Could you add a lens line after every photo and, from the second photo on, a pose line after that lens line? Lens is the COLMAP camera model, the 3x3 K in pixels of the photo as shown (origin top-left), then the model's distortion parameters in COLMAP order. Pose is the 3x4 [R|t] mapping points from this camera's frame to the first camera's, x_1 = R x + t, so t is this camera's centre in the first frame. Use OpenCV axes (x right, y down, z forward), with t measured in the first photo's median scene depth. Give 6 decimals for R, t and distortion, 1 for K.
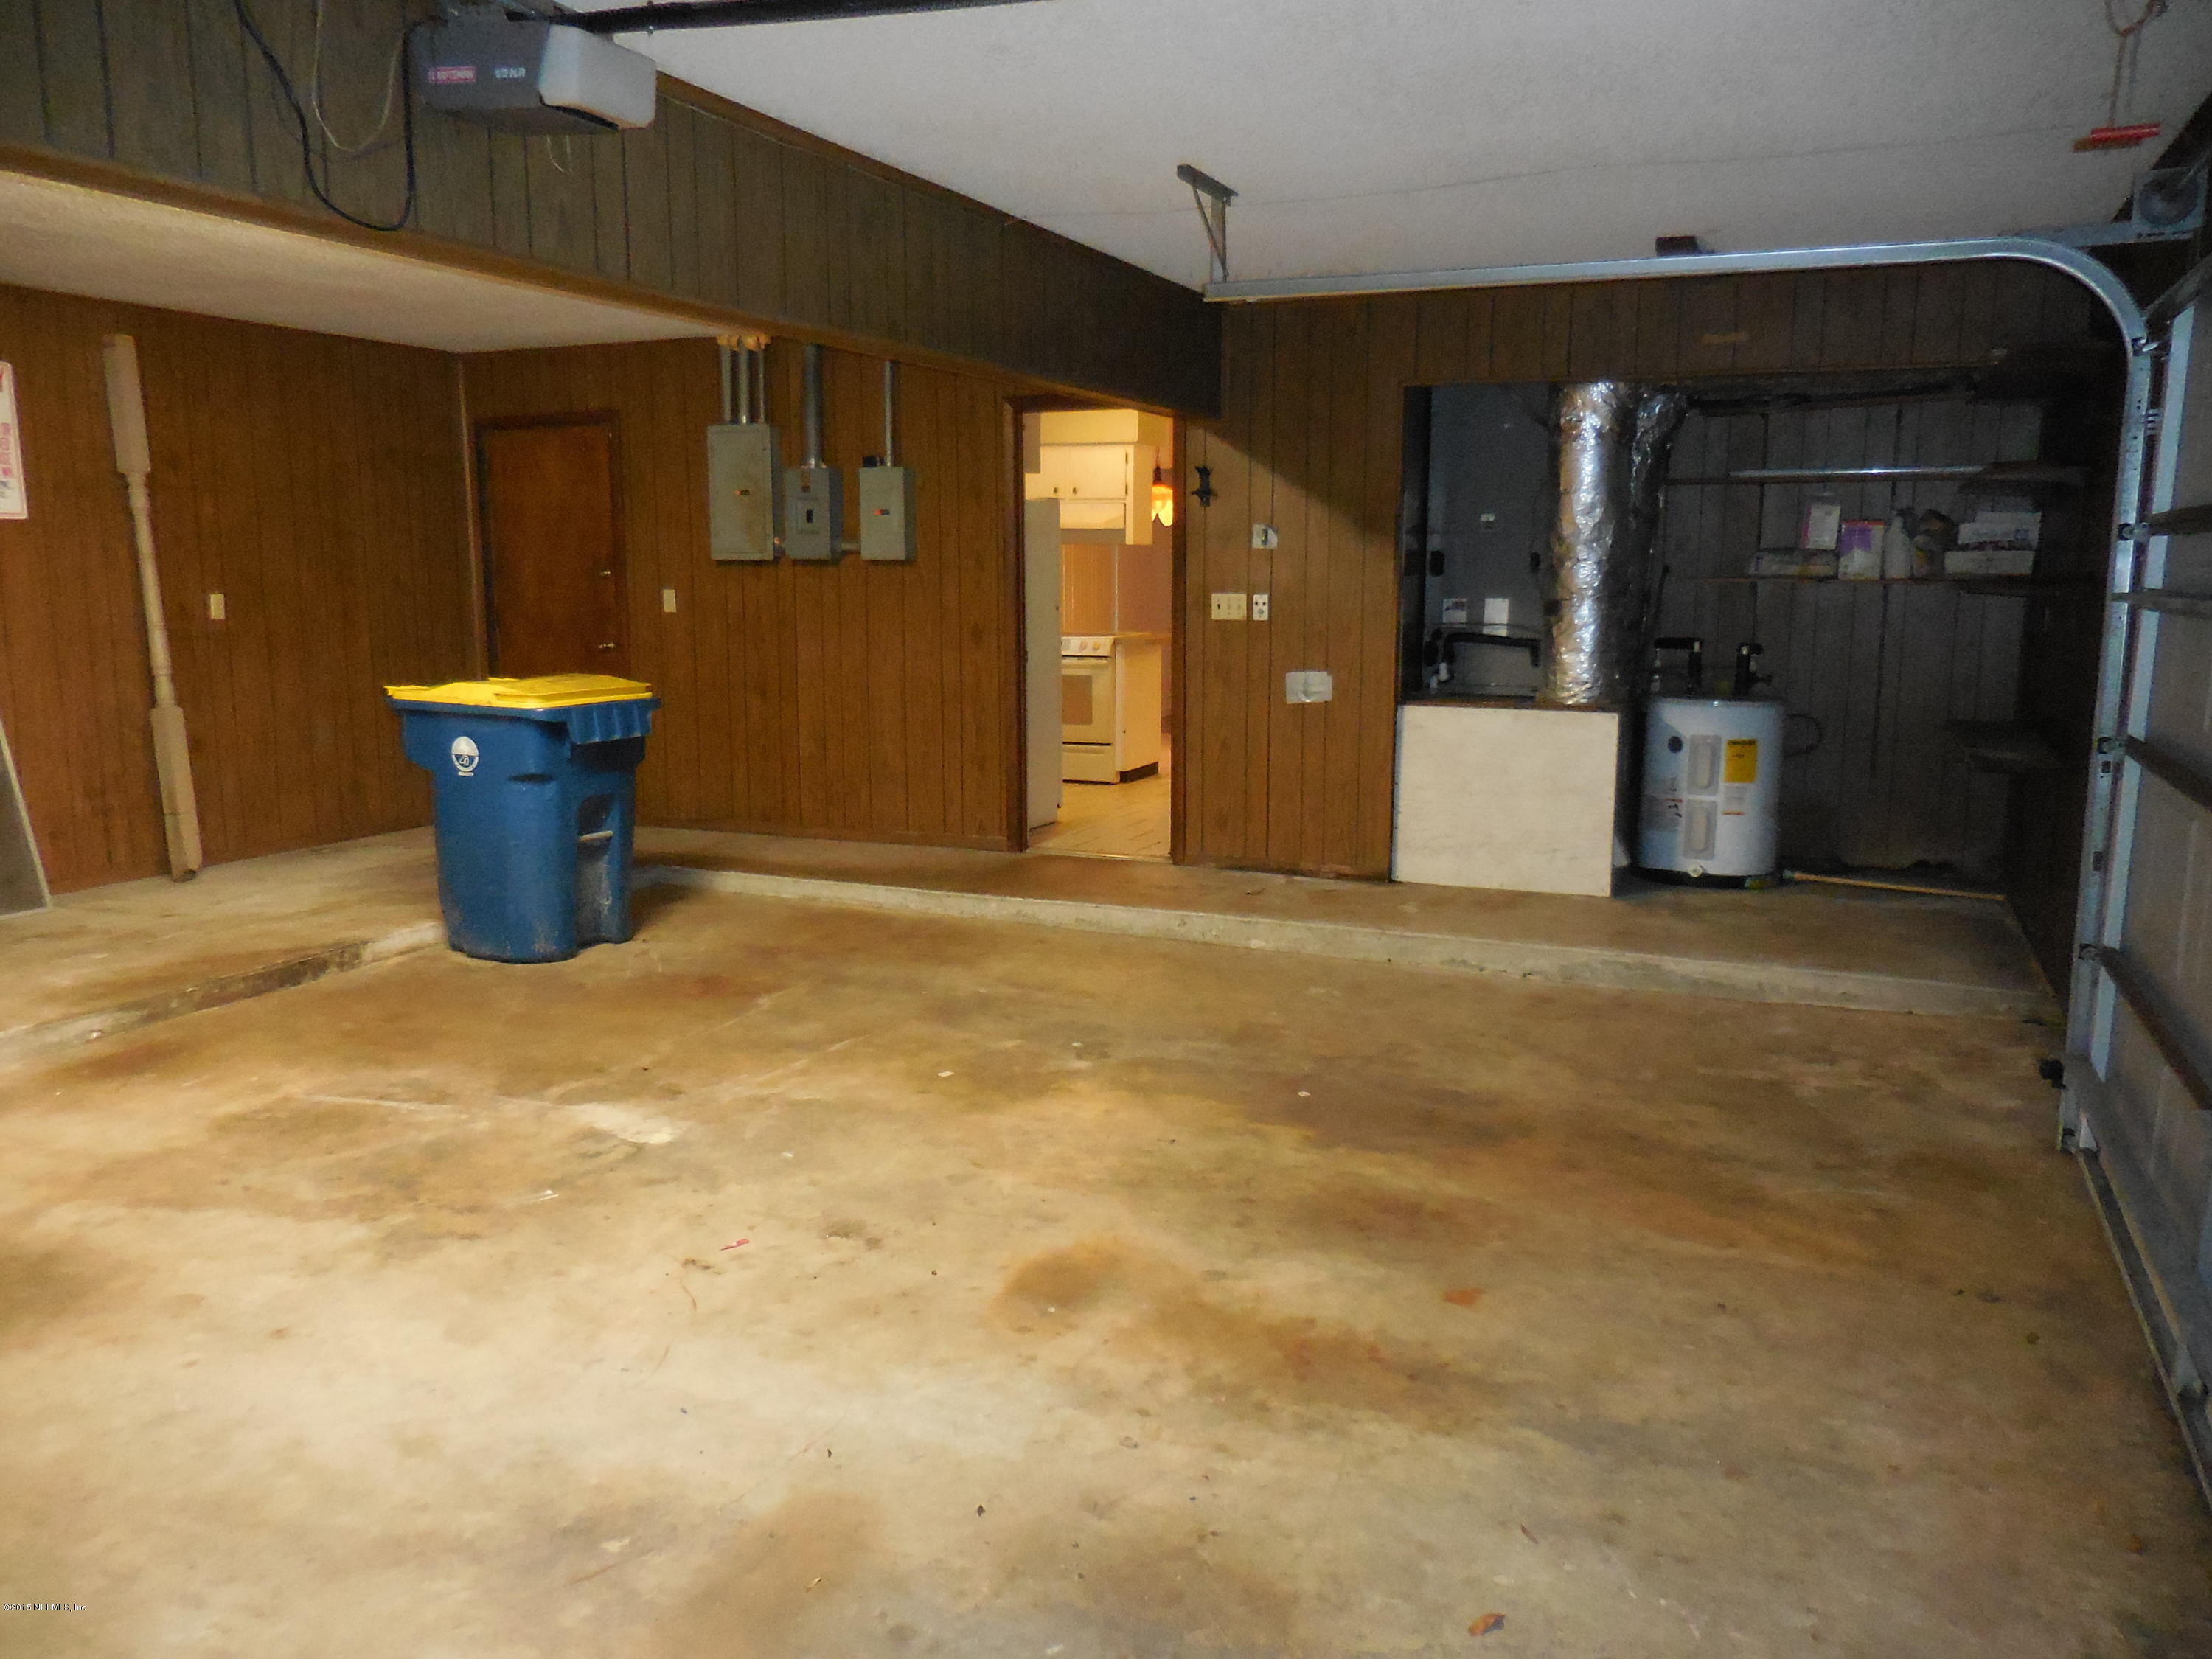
lens RADIAL K [[1673.9, 0, 1106.0], [0, 1673.9, 829.5], [0, 0, 1]] dist [0.002946, -0.005288]
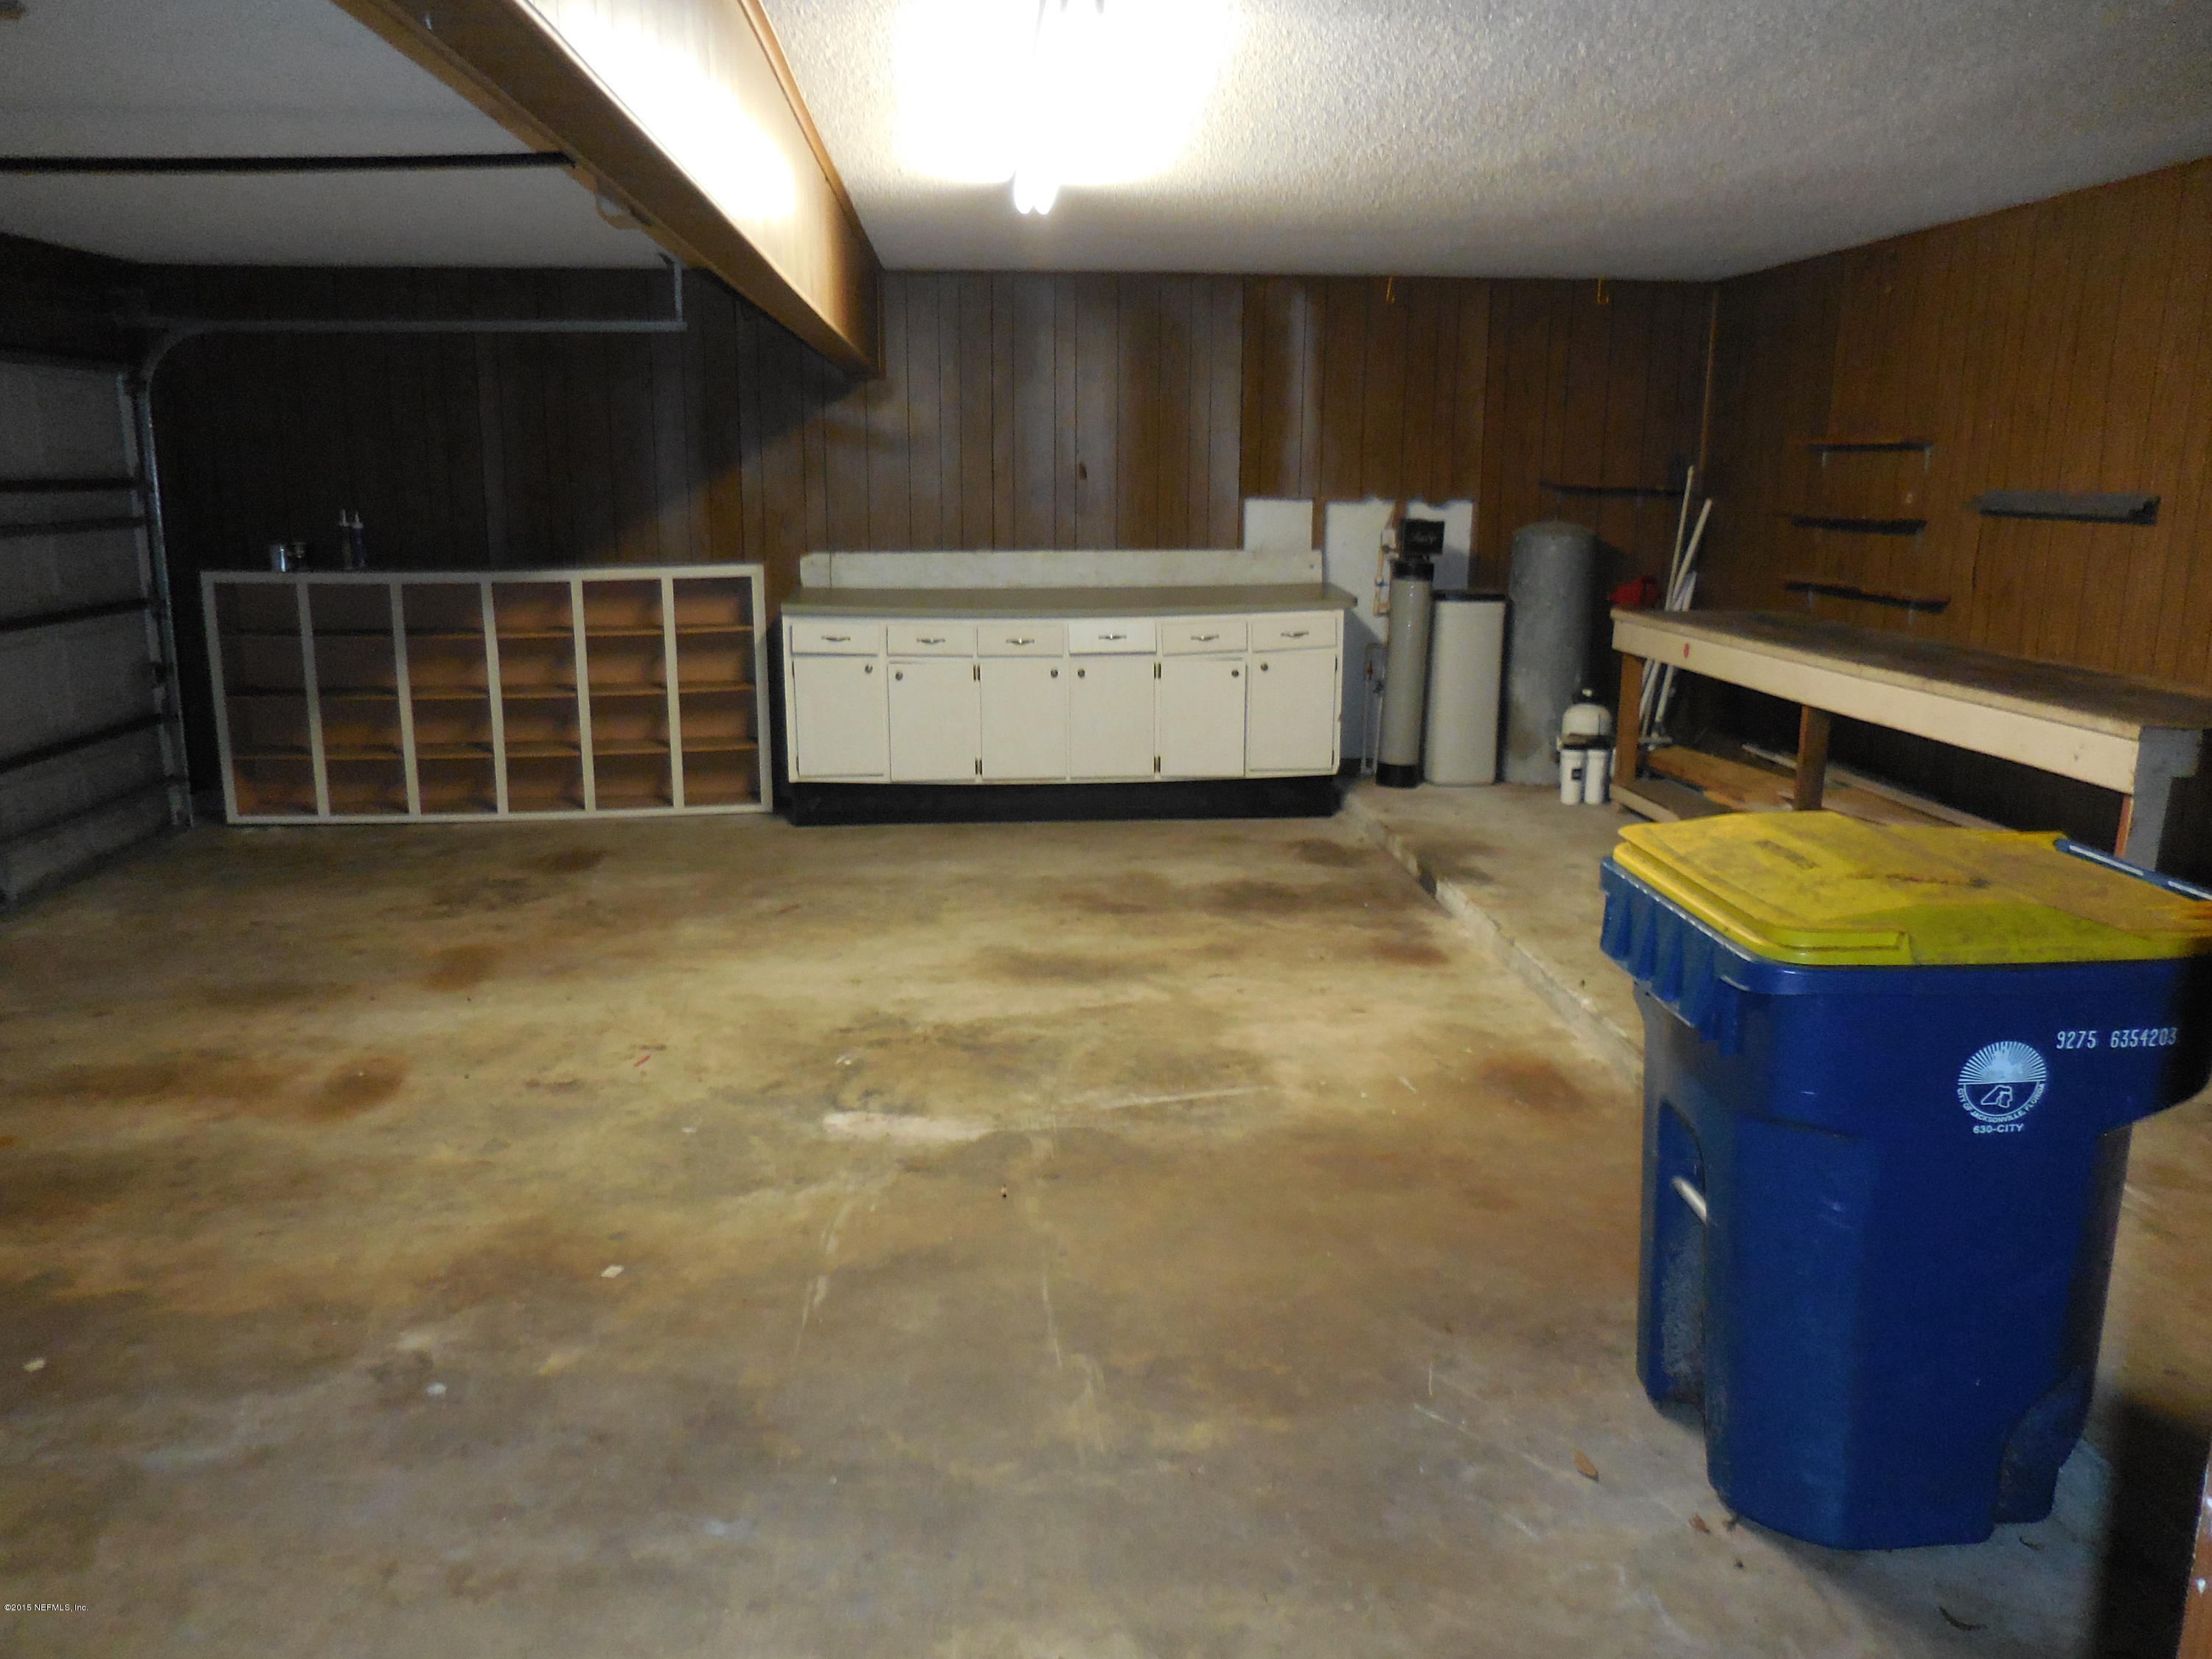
lens RADIAL K [[1673.9, 0, 1106.0], [0, 1673.9, 829.5], [0, 0, 1]] dist [0.002946, -0.005288]
pose [[-0.882865, 0.094837, -0.459951, 0.032591], [-0.077924, 0.936238, 0.342616, -0.333173], [0.463116, 0.338325, -0.819182, 1.861227]]
